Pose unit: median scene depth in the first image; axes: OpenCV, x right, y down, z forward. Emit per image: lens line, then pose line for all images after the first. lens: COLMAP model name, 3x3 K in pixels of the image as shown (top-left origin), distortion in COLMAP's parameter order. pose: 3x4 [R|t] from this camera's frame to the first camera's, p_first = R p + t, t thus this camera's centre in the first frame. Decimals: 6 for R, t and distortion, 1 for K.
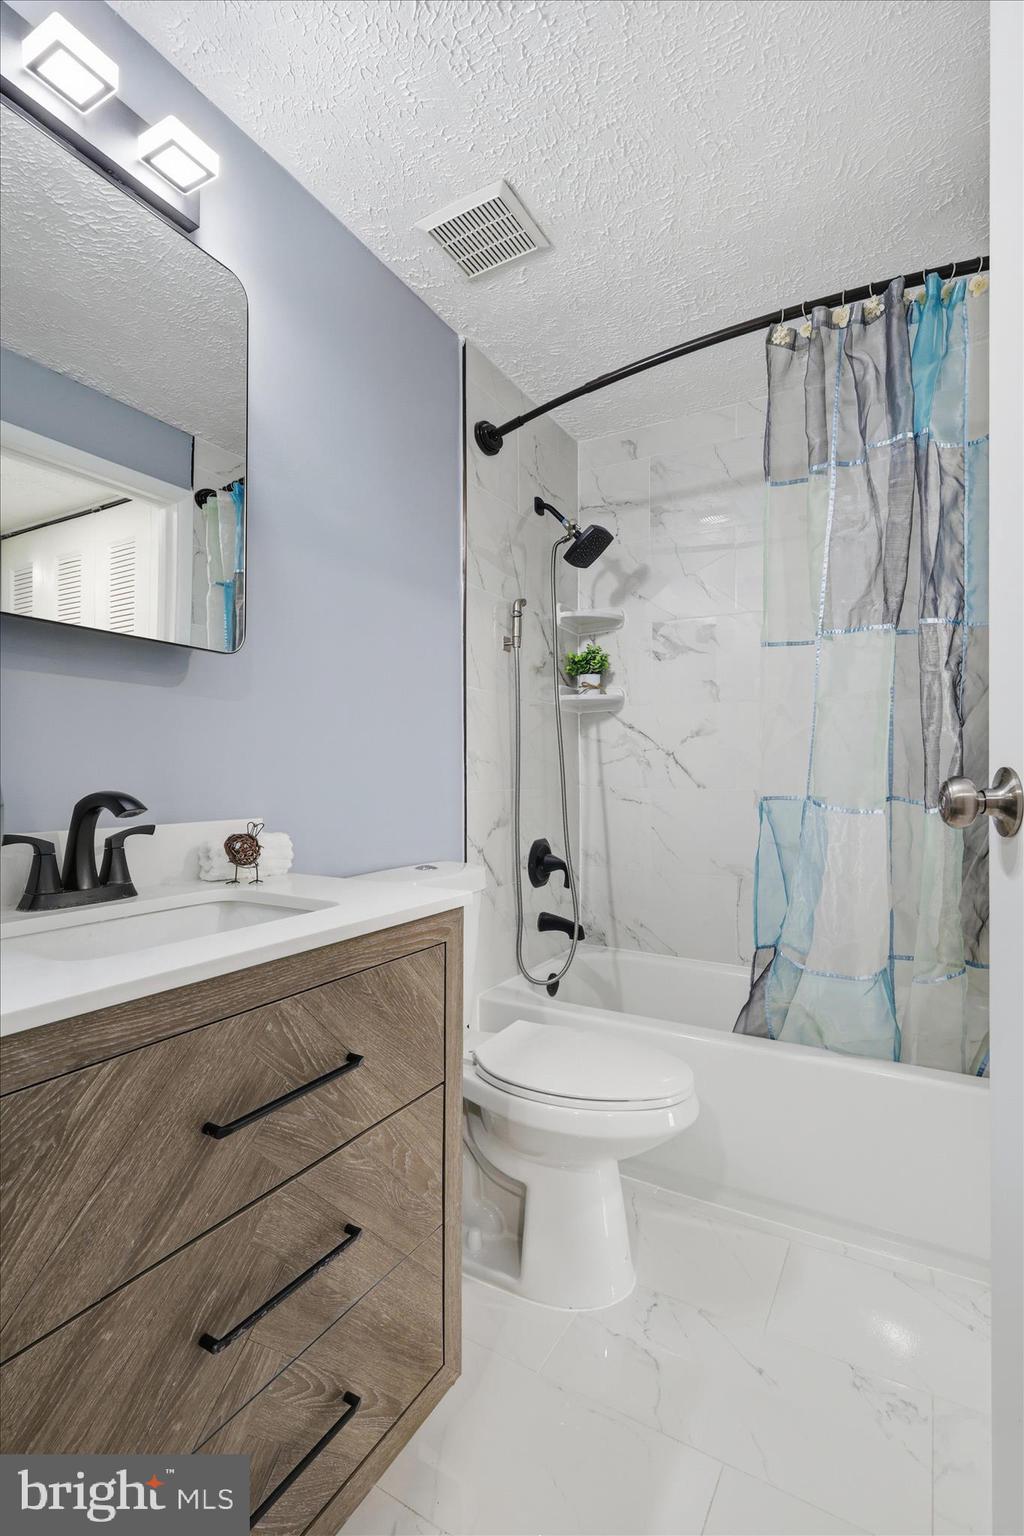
lens RADIAL K [[728.7, 0, 518.3], [0, 728.7, 777.0], [0, 0, 1]] dist [0.003014, 0.001360]
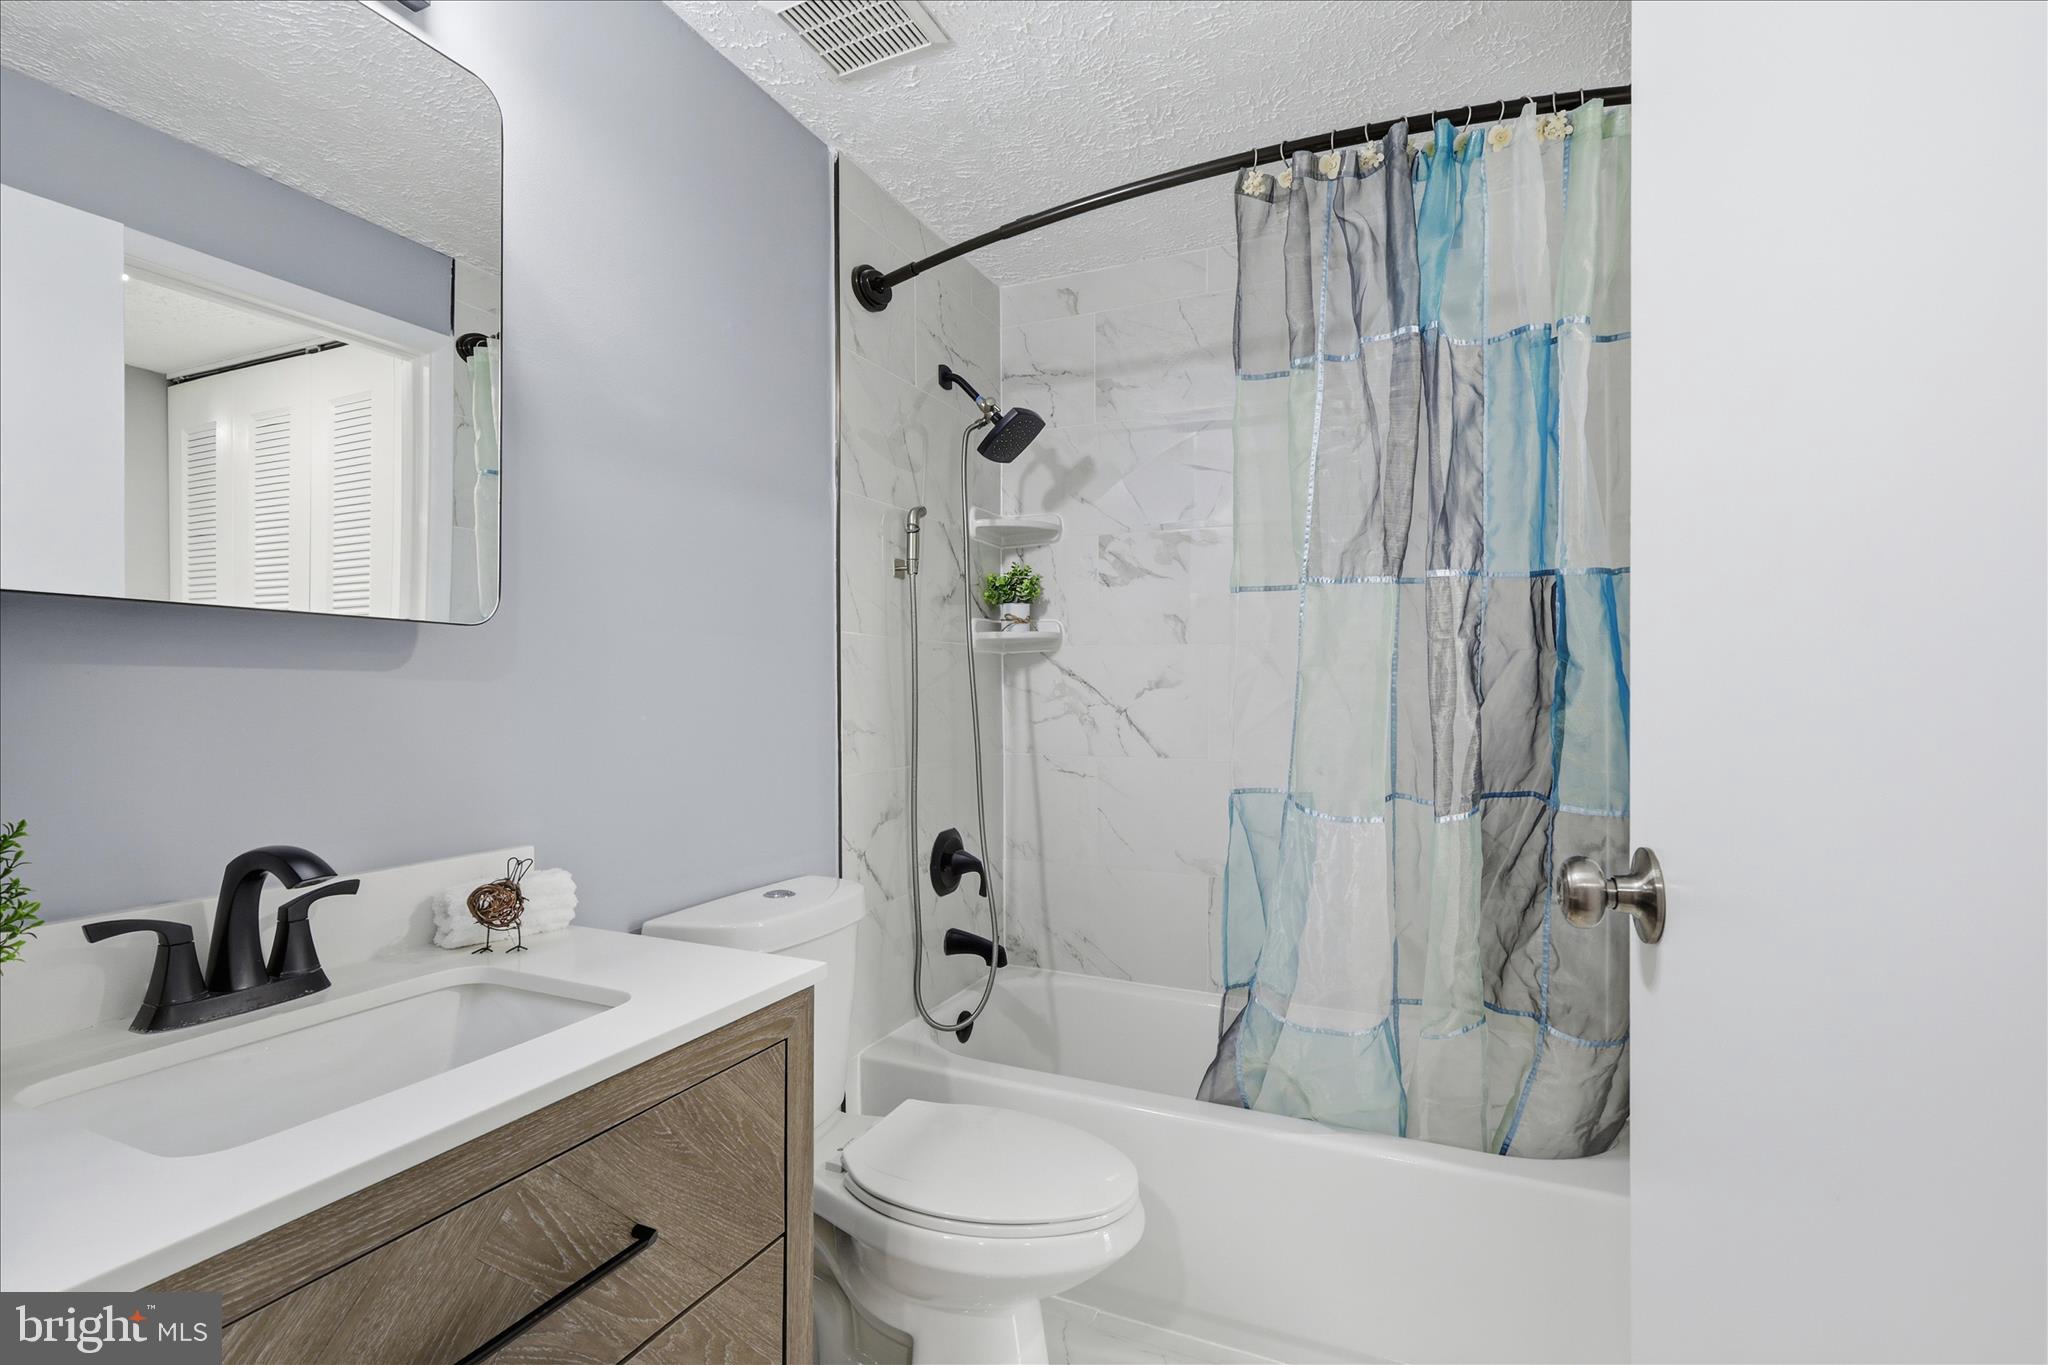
lens RADIAL K [[971.6, 0, 1038.8], [0, 971.6, 685.9], [0, 0, 1]] dist [0.003014, 0.001360]
pose [[0.995620, -0.002646, 0.093454, 0.043397], [0.002221, 0.999987, 0.004650, -0.091986], [-0.093465, -0.004422, 0.995613, 0.017530]]
